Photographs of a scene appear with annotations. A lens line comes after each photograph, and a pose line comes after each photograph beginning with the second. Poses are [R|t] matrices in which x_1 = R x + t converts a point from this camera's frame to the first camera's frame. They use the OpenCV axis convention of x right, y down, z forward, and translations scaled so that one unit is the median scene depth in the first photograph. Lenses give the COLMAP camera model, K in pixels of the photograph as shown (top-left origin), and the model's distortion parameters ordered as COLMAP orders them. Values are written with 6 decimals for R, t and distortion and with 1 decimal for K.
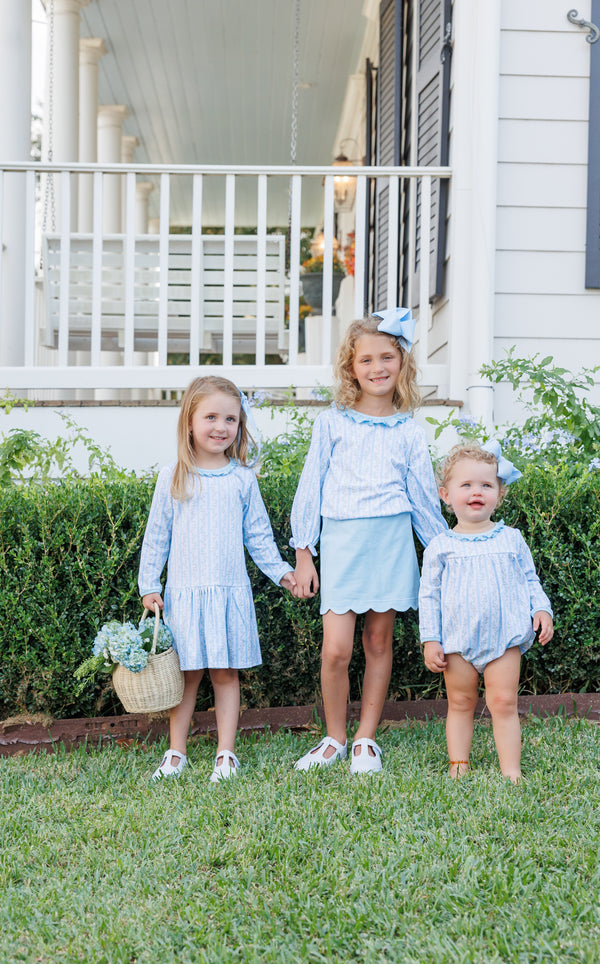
lens RADIAL K [[1385.7, 0, 285.7], [0, 1385.7, 497.4], [0, 0, 1]] dist [0.023975, -0.005056]
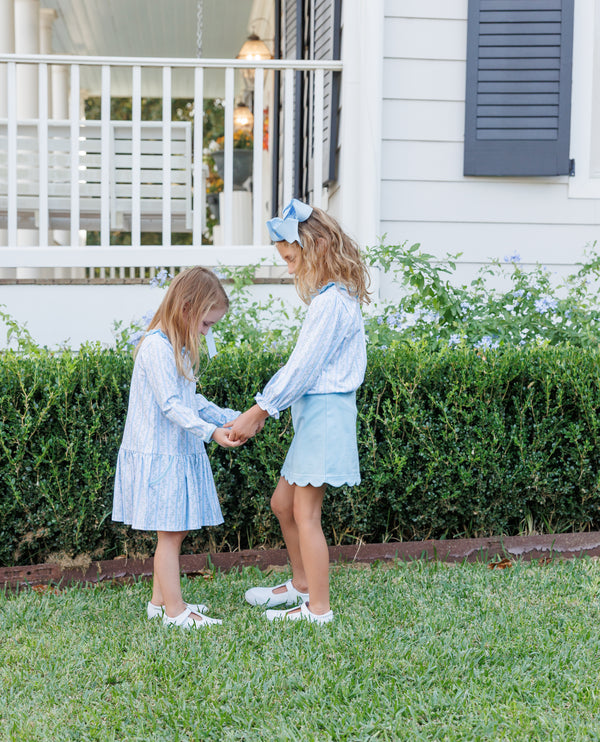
lens RADIAL K [[1381.6, 0, 301.2], [0, 1381.6, 441.9], [0, 0, 1]] dist [-0.004251, 0.269596]
pose [[0.998162, -0.007995, 0.060070, 0.029472], [0.004530, 0.998329, 0.057603, -0.006189], [-0.060430, -0.057225, 0.996531, -0.127606]]
